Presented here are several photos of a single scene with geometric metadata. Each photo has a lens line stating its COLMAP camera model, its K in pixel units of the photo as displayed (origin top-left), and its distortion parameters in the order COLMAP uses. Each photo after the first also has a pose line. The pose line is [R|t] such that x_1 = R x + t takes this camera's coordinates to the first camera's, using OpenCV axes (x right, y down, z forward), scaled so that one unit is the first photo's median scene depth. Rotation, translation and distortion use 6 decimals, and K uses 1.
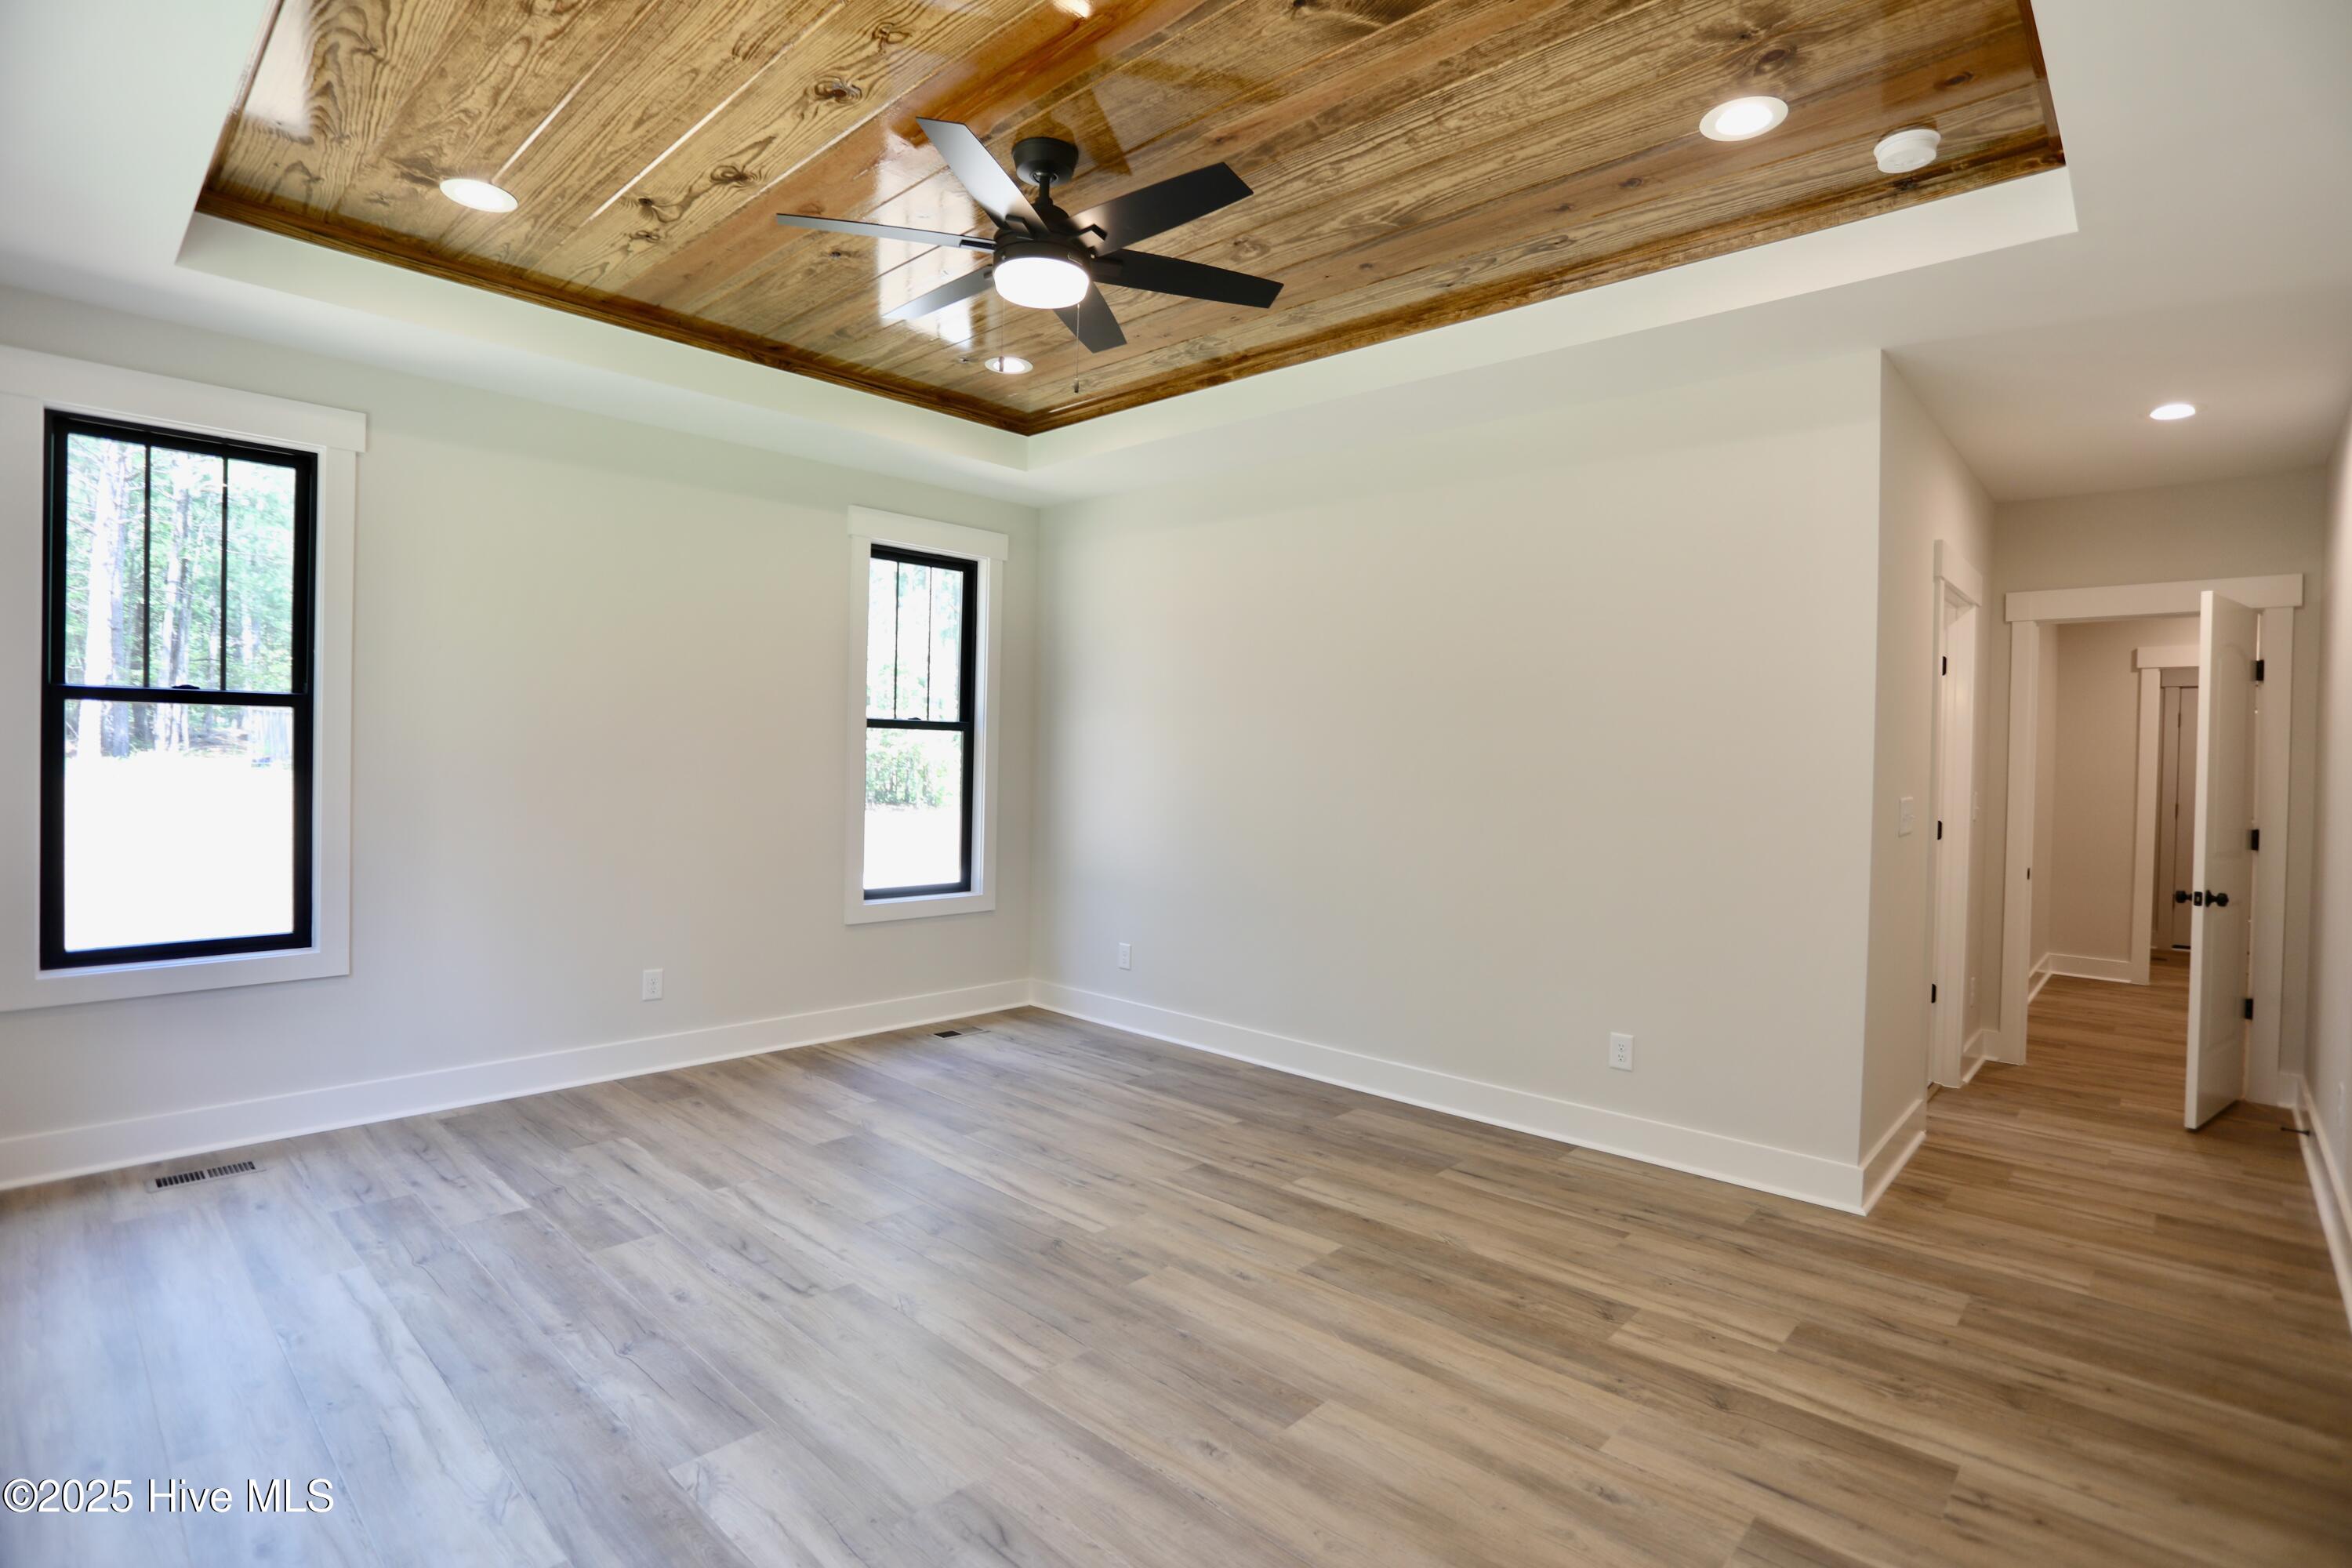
lens RADIAL K [[1143.8, 0, 1183.4], [0, 1143.8, 745.7], [0, 0, 1]] dist [-0.039315, 0.012906]
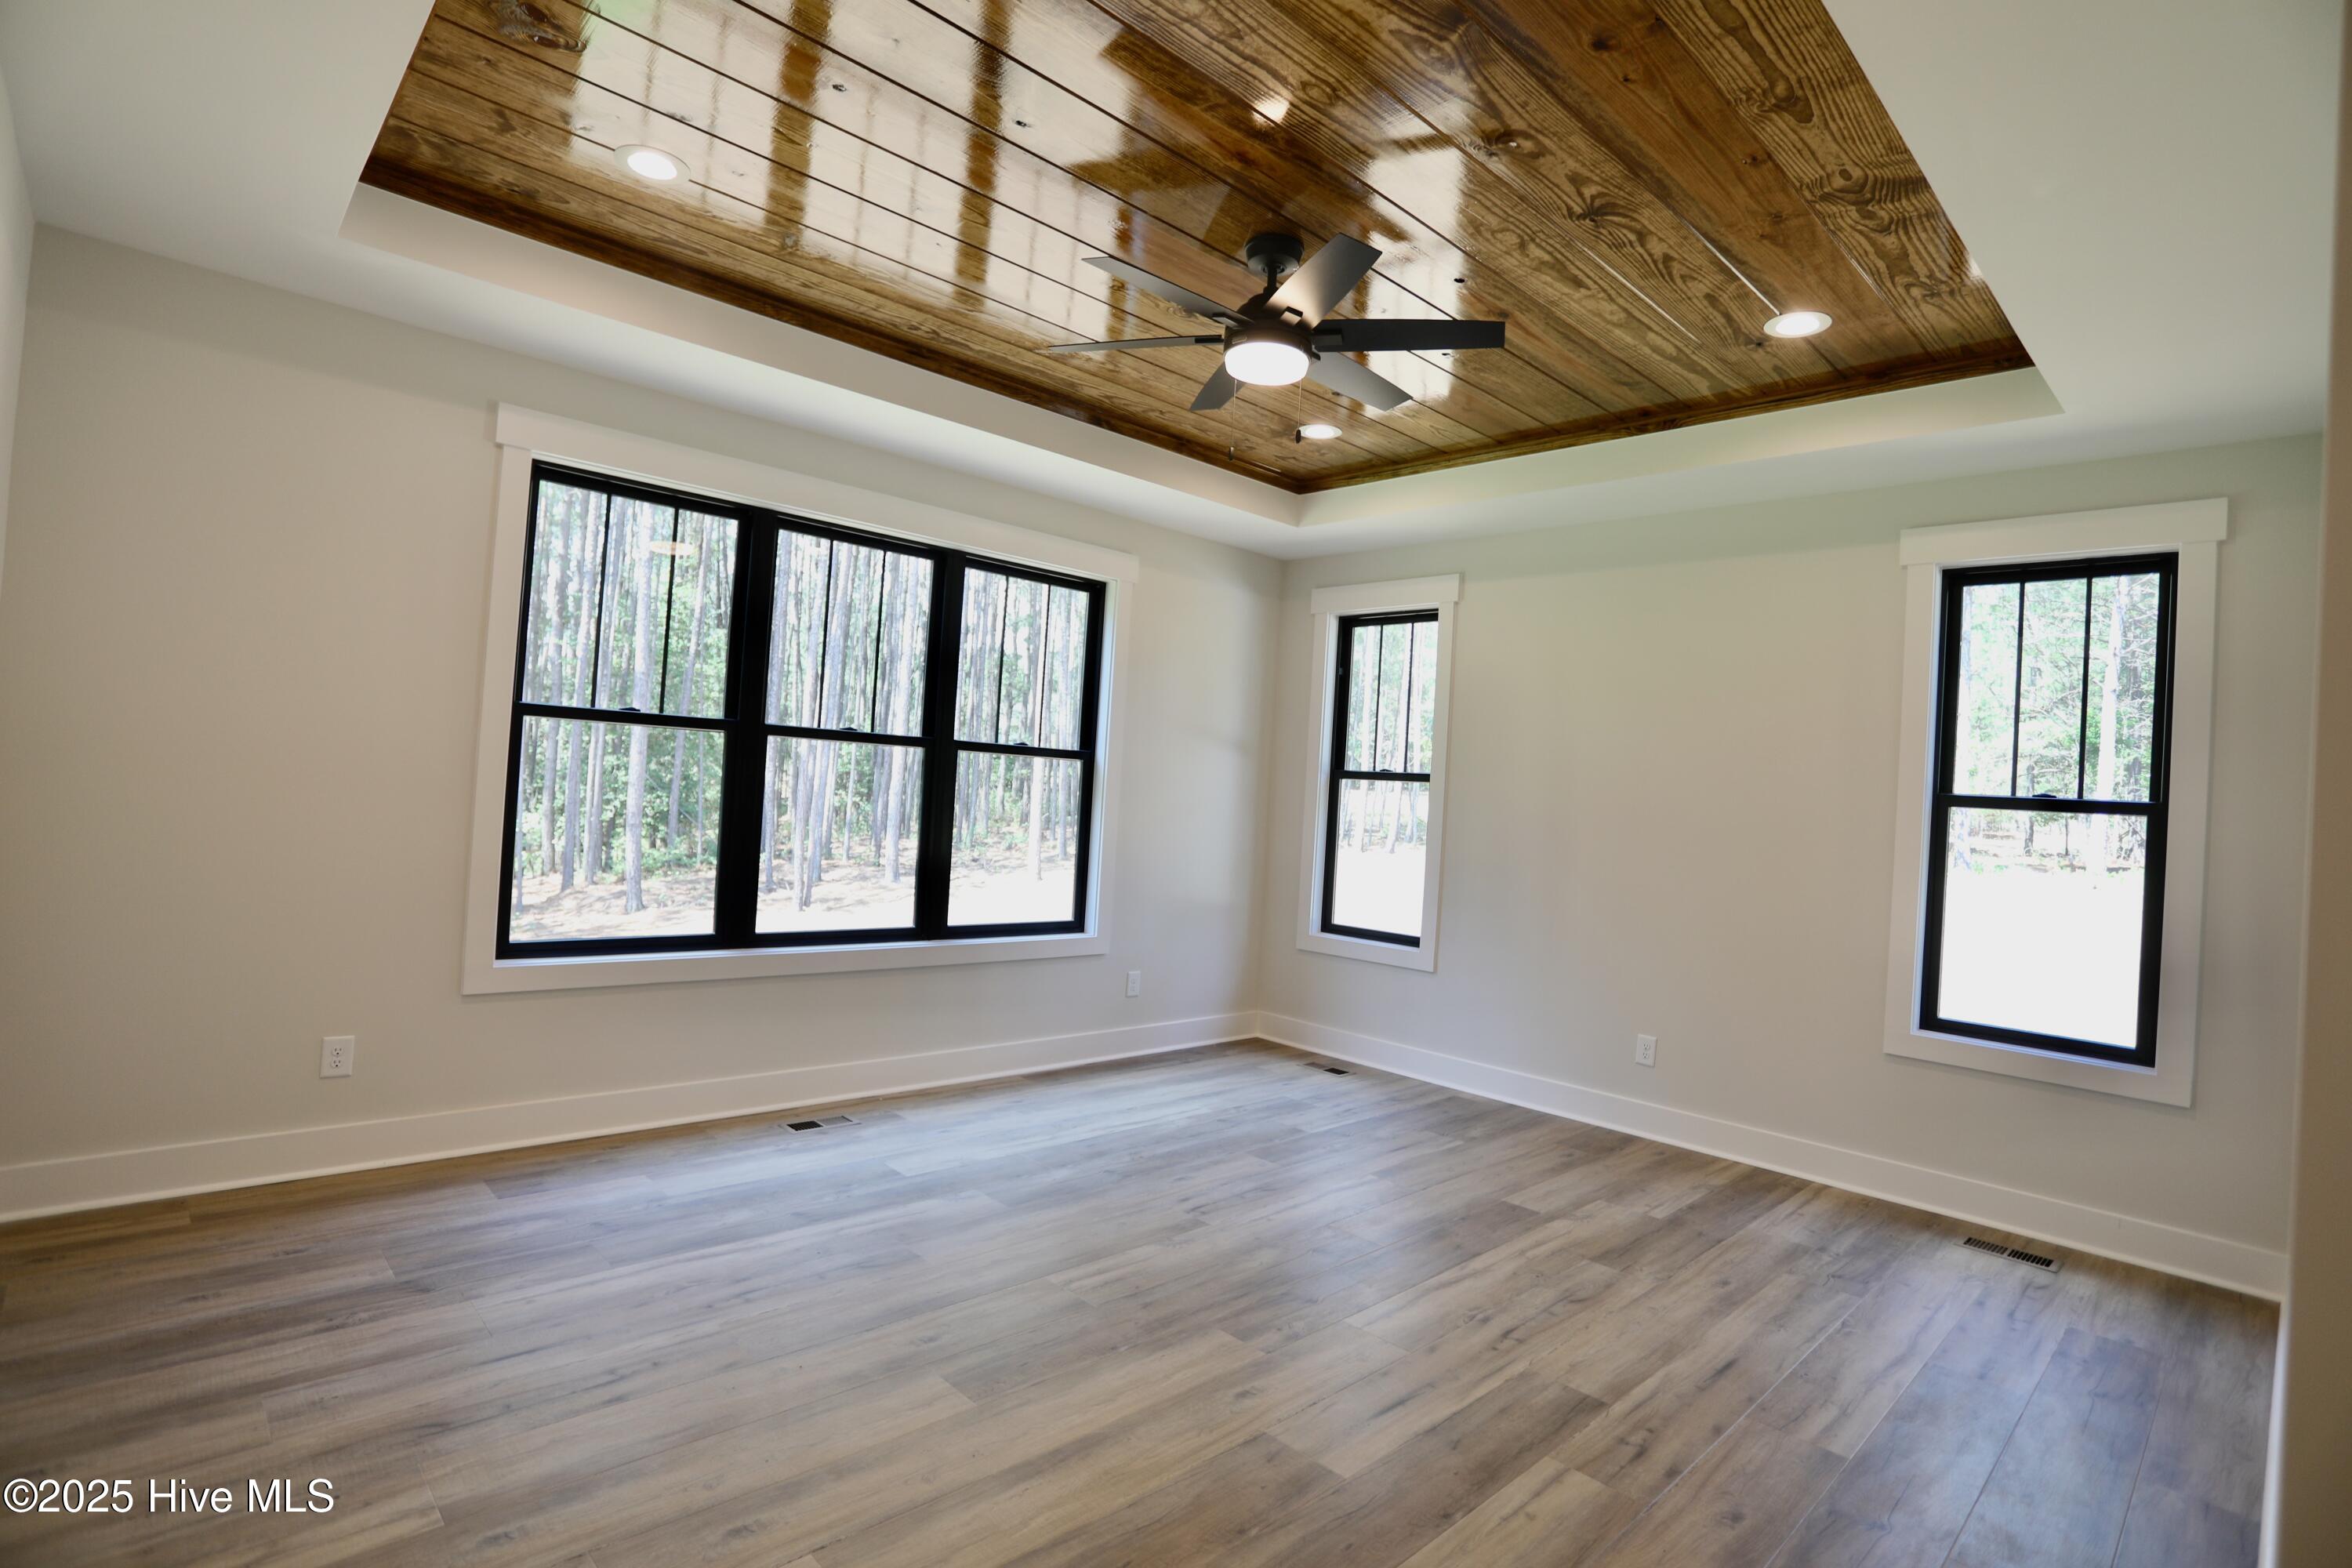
lens RADIAL K [[1143.8, 0, 1191.6], [0, 1143.8, 771.6], [0, 0, 1]] dist [-0.039315, 0.012906]
pose [[-0.053901, -0.044738, -0.997544, 0.705822], [-0.046663, 0.998017, -0.042238, 0.021299], [0.997455, 0.044271, -0.055882, 0.736415]]
